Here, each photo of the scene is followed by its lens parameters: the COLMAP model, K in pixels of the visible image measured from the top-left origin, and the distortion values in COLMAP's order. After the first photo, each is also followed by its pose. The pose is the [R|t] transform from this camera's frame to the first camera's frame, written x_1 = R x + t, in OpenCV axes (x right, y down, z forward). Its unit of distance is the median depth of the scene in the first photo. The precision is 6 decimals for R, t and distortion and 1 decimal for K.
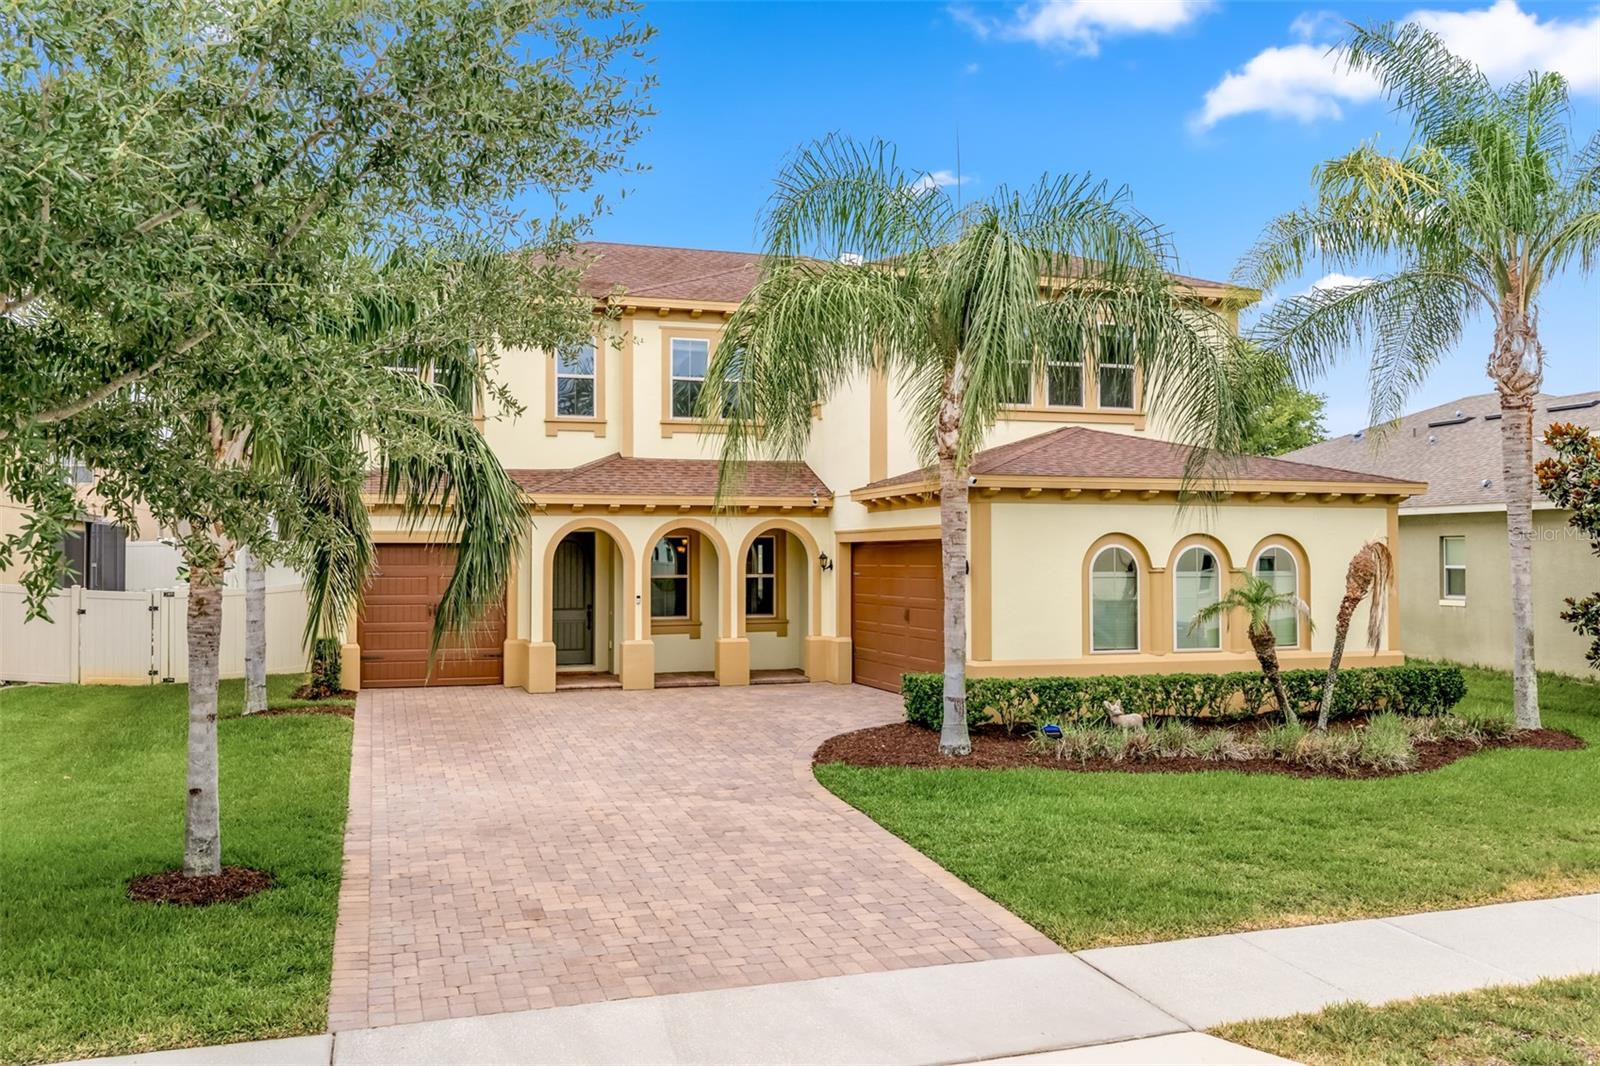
lens RADIAL K [[1323.0, 0, 800.0], [0, 1323.0, 533.0], [0, 0, 1]] dist [0.011320, -0.007006]
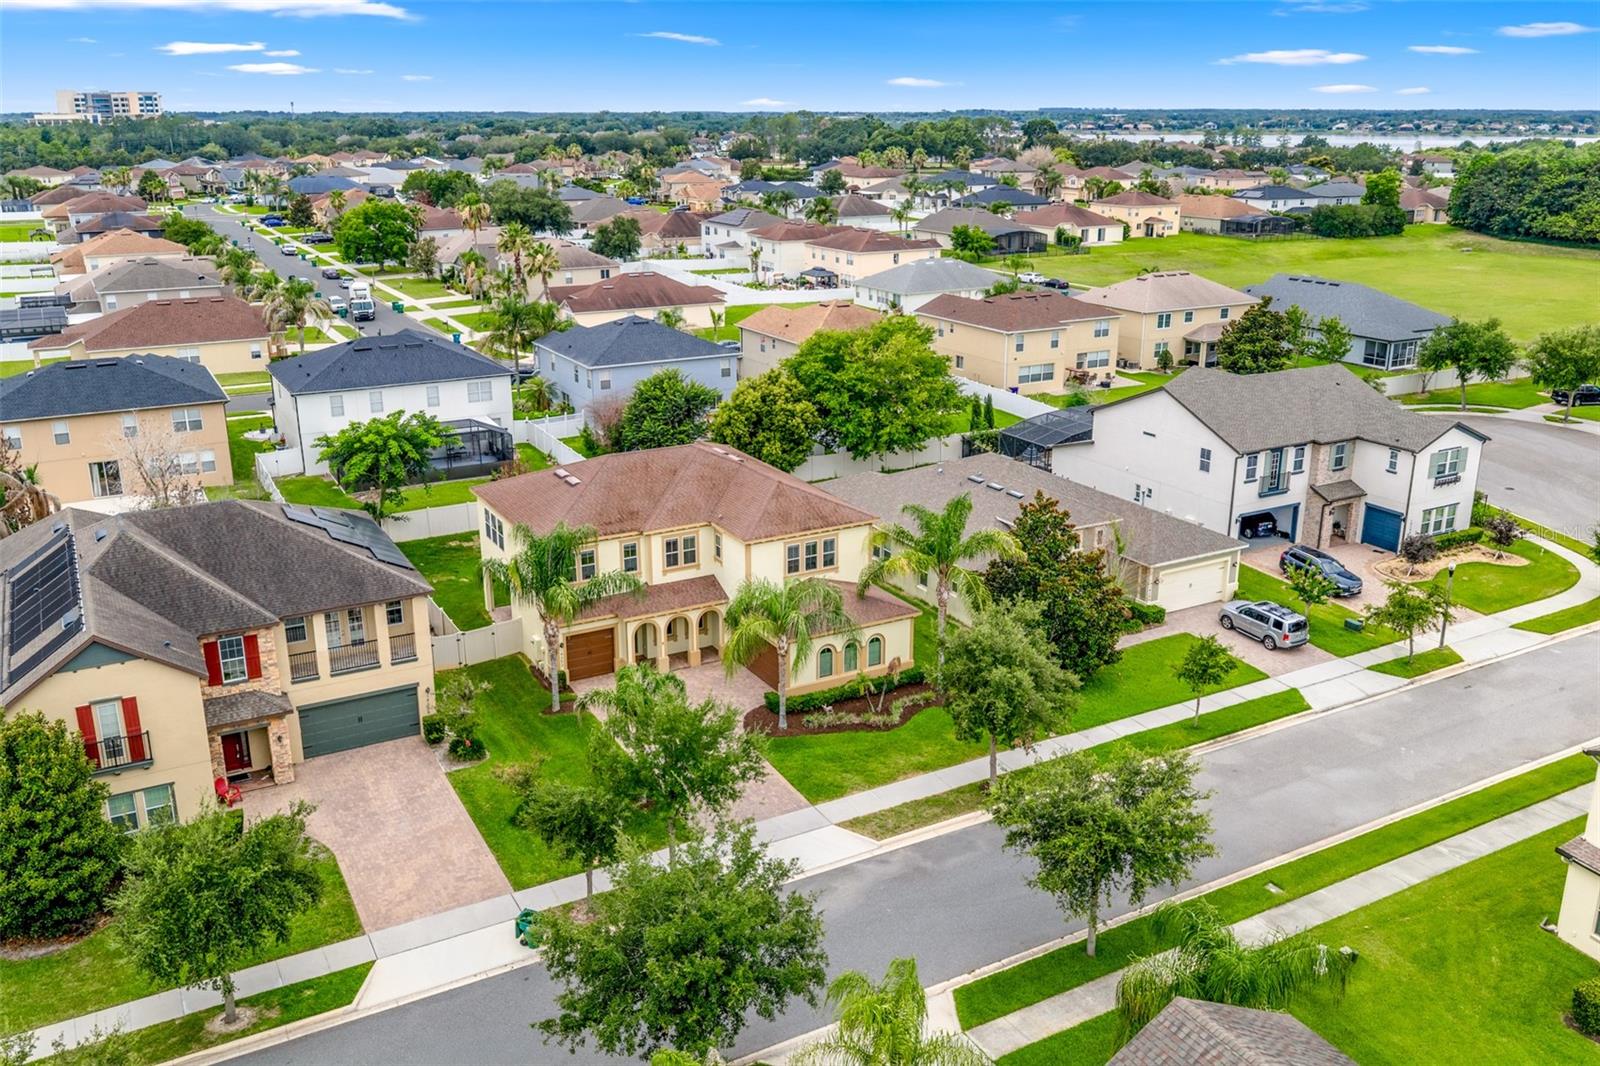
lens RADIAL K [[1315.5, 0, 800.0], [0, 1315.5, 533.0], [0, 0, 1]] dist [0.005317, -0.019413]
pose [[0.980485, -0.058156, 0.187795, -0.470590], [-0.005758, 0.946340, 0.323122, -1.460804], [-0.196509, -0.317898, 0.927537, -2.145921]]
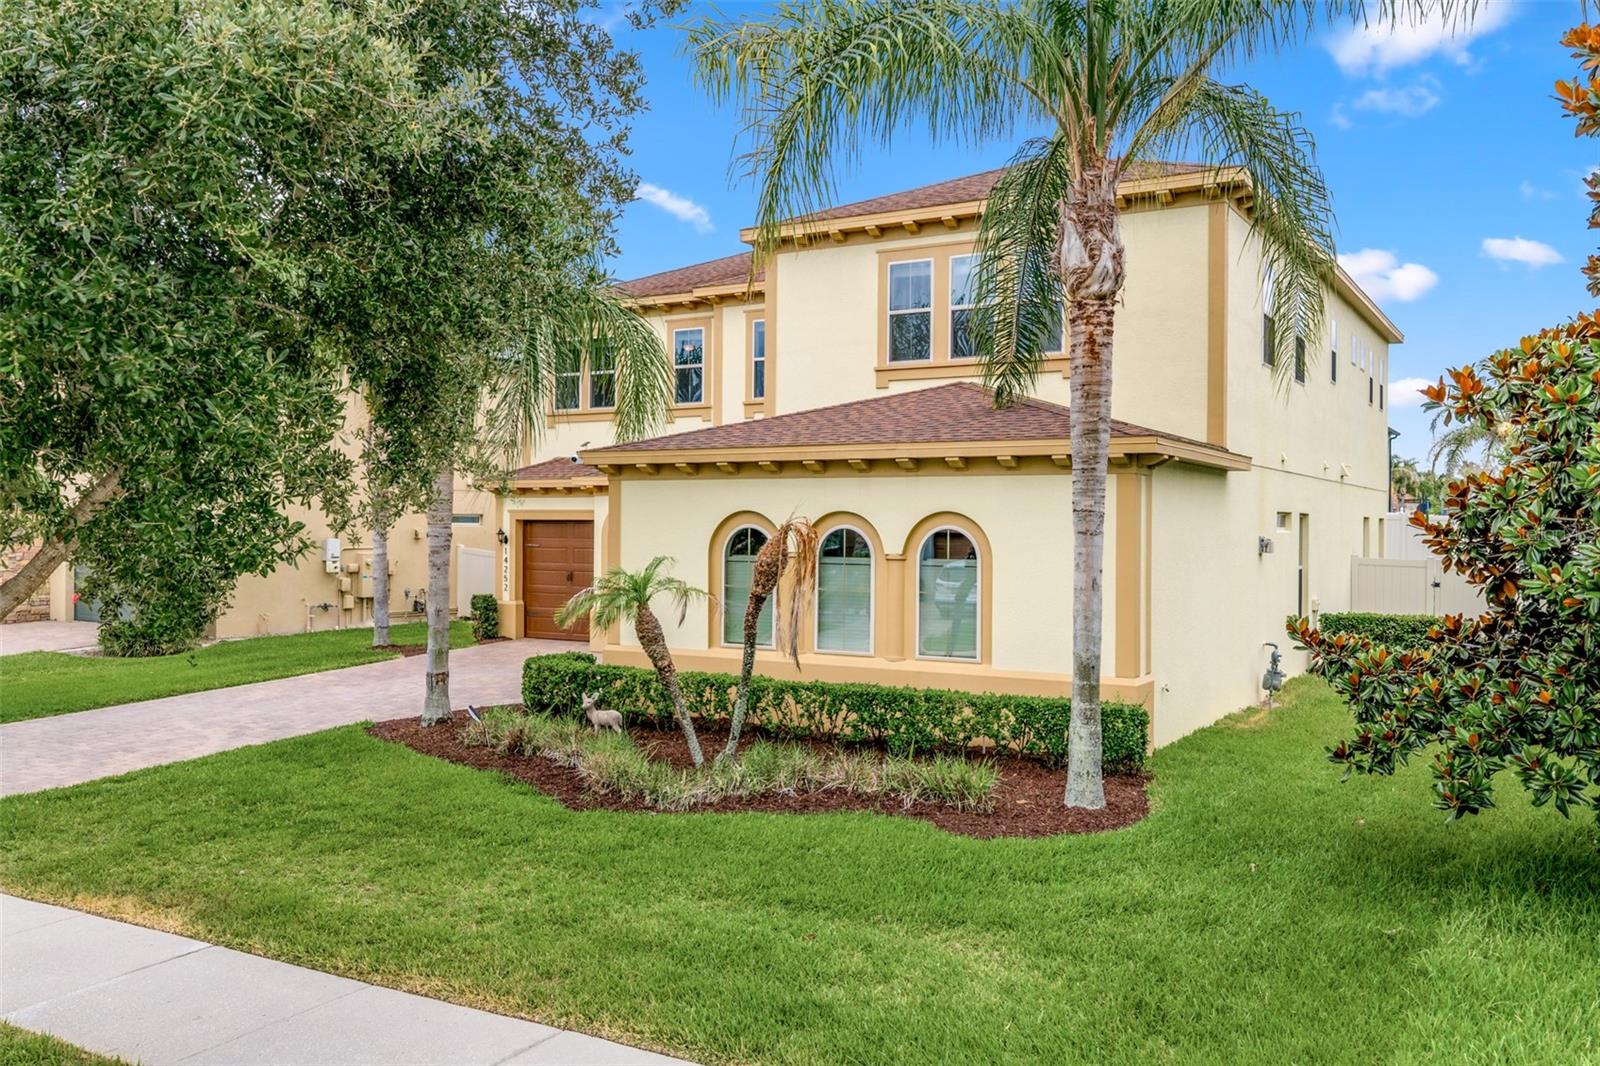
lens RADIAL K [[1323.0, 0, 800.0], [0, 1323.0, 533.0], [0, 0, 1]] dist [0.011320, -0.007006]
pose [[0.671025, 0.007336, -0.741398, 1.010253], [0.014557, 0.999628, 0.023067, -0.005997], [0.741292, -0.026270, 0.670669, 0.478949]]
